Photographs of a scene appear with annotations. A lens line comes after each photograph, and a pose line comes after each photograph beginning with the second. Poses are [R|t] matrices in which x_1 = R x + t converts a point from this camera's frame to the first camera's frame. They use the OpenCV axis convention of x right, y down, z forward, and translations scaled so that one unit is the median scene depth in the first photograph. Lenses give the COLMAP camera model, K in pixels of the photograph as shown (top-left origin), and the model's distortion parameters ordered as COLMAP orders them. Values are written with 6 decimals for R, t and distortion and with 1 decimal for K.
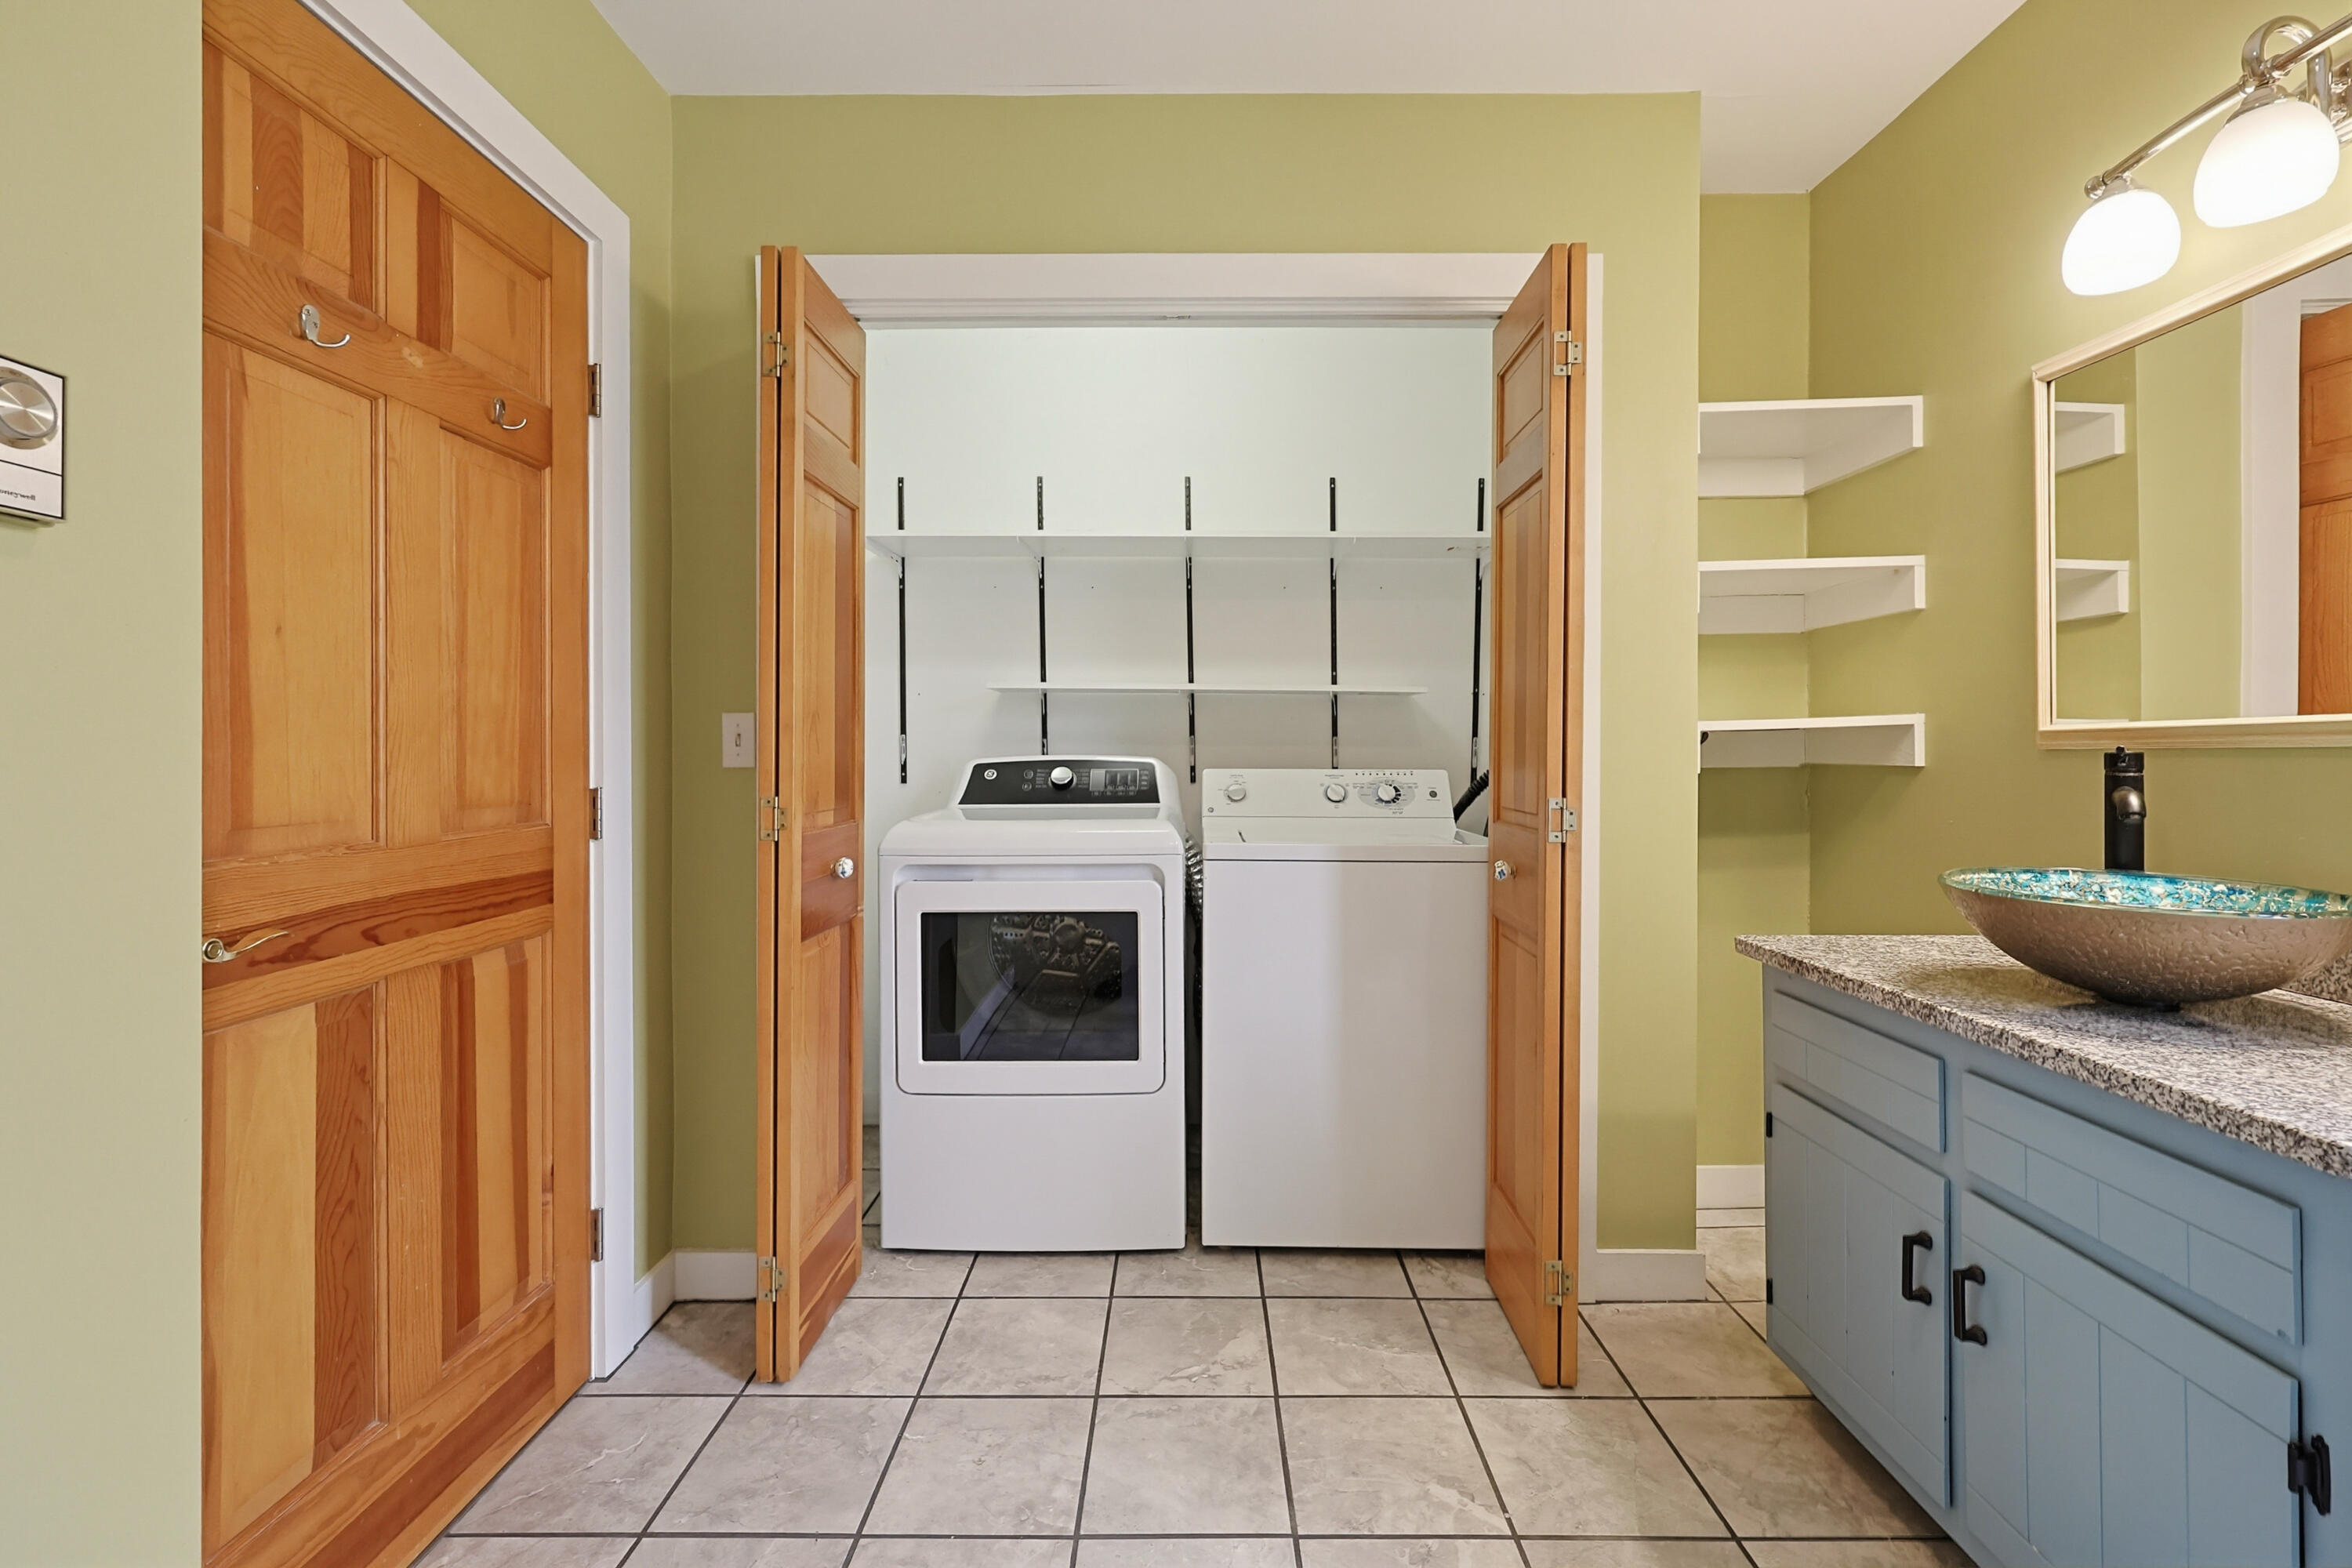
lens RADIAL K [[1010.6, 0, 1176.0], [0, 1010.6, 784.0], [0, 0, 1]] dist [-0.000922, -0.000092]
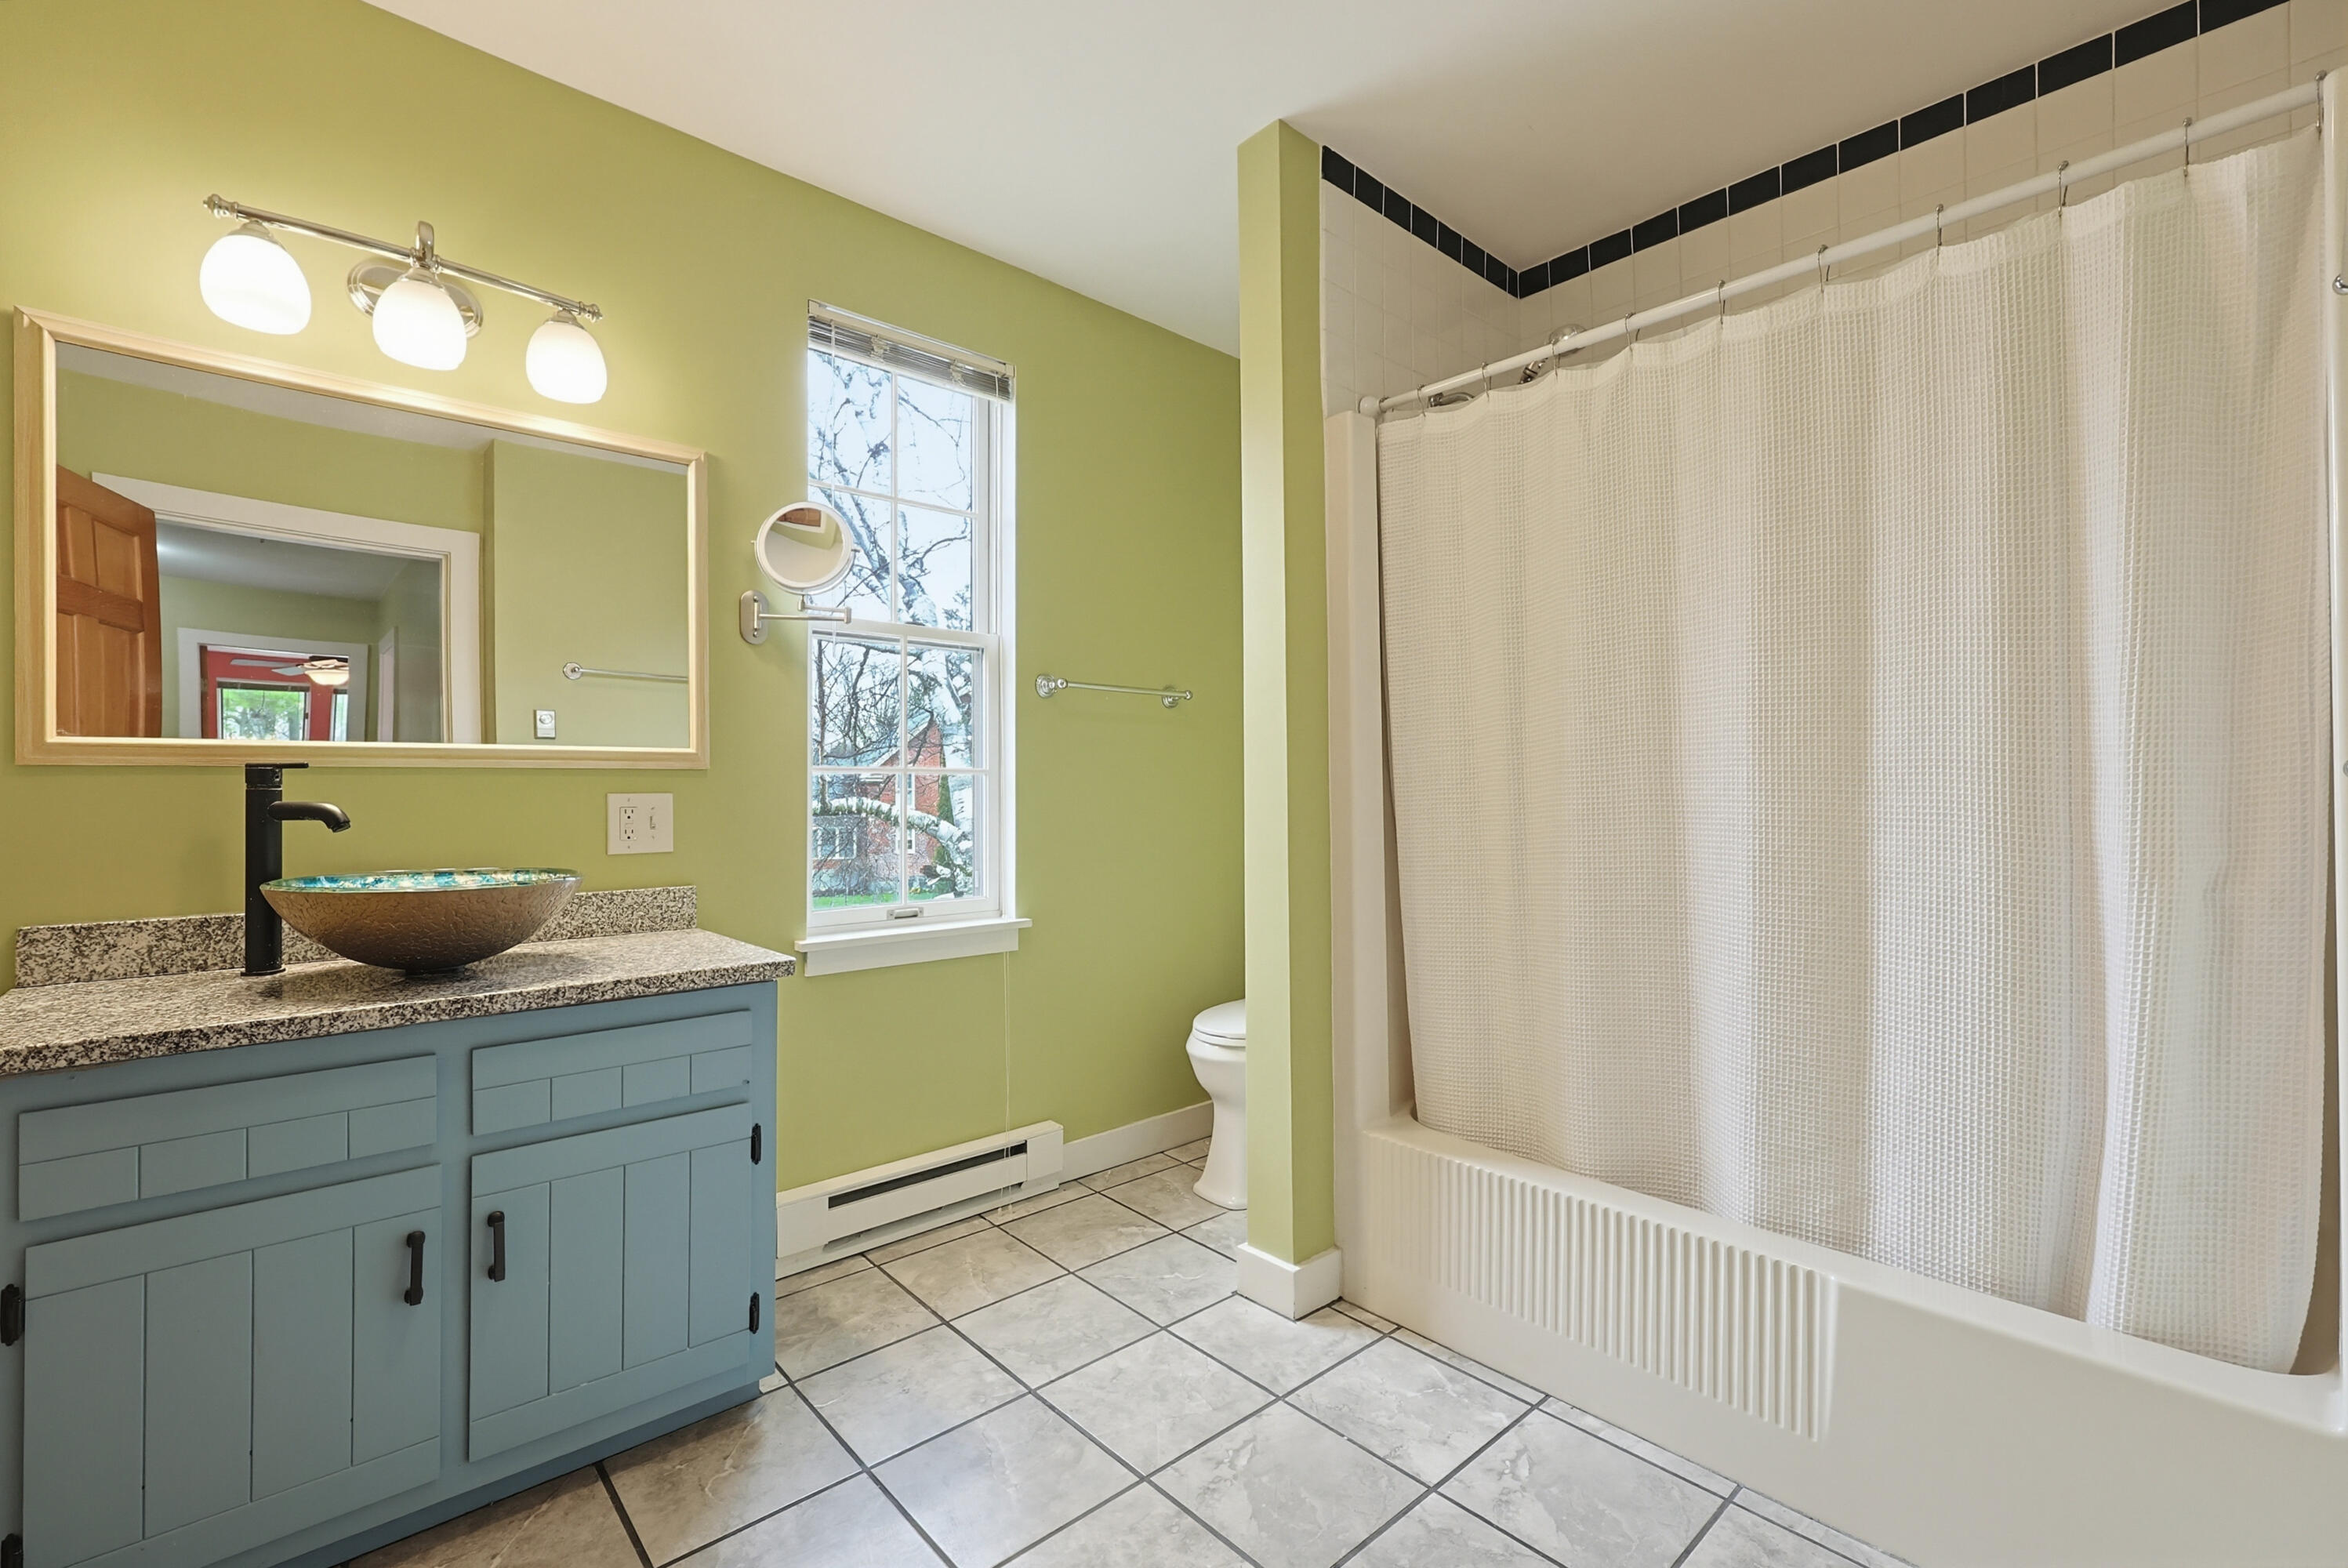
lens RADIAL K [[1025.7, 0, 1174.0], [0, 1025.7, 784.0], [0, 0, 1]] dist [0.006108, -0.000297]
pose [[-0.675482, -0.000160, 0.737376, -0.514836], [0.021989, 0.999551, 0.020360, -0.014479], [-0.737048, 0.029967, -0.675176, 1.041920]]
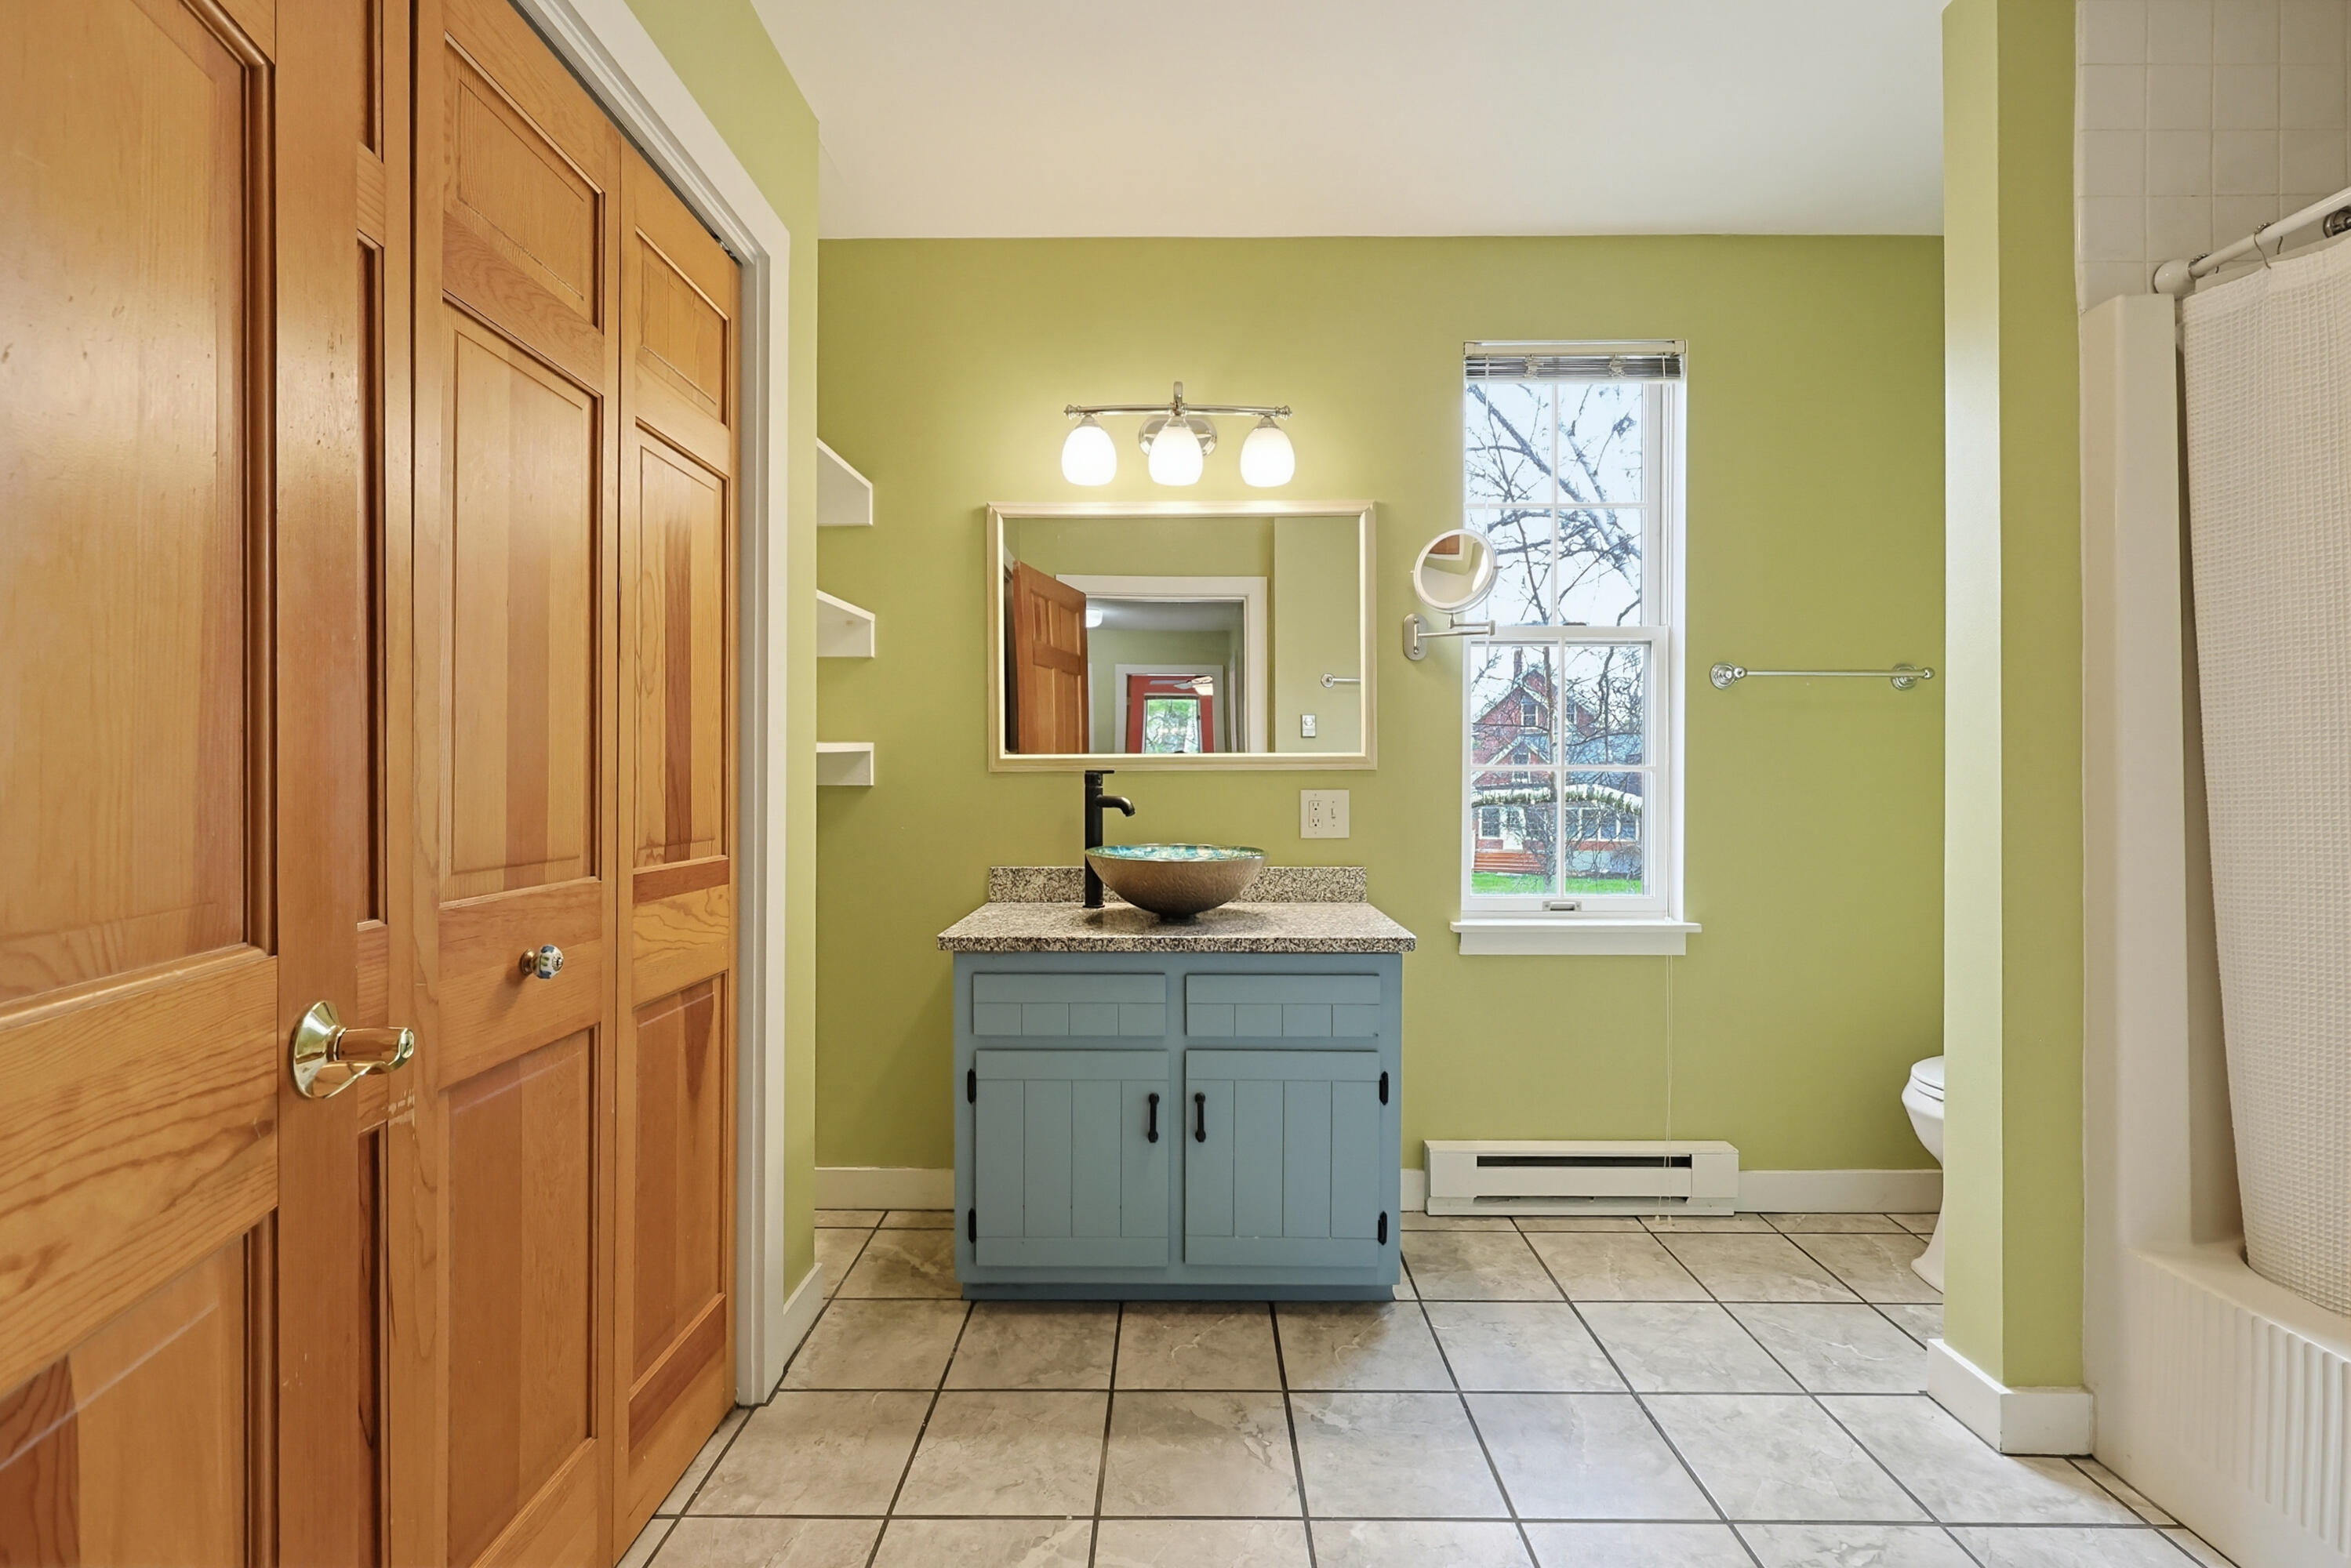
lens RADIAL K [[1026.9, 0, 1175.5], [0, 1026.9, 784.0], [0, 0, 1]] dist [0.006108, -0.000297]
pose [[-0.000075, -0.019910, 0.999802, -0.719501], [0.031868, 0.999294, 0.019903, -0.041509], [-0.999492, 0.031864, 0.000559, 0.882962]]
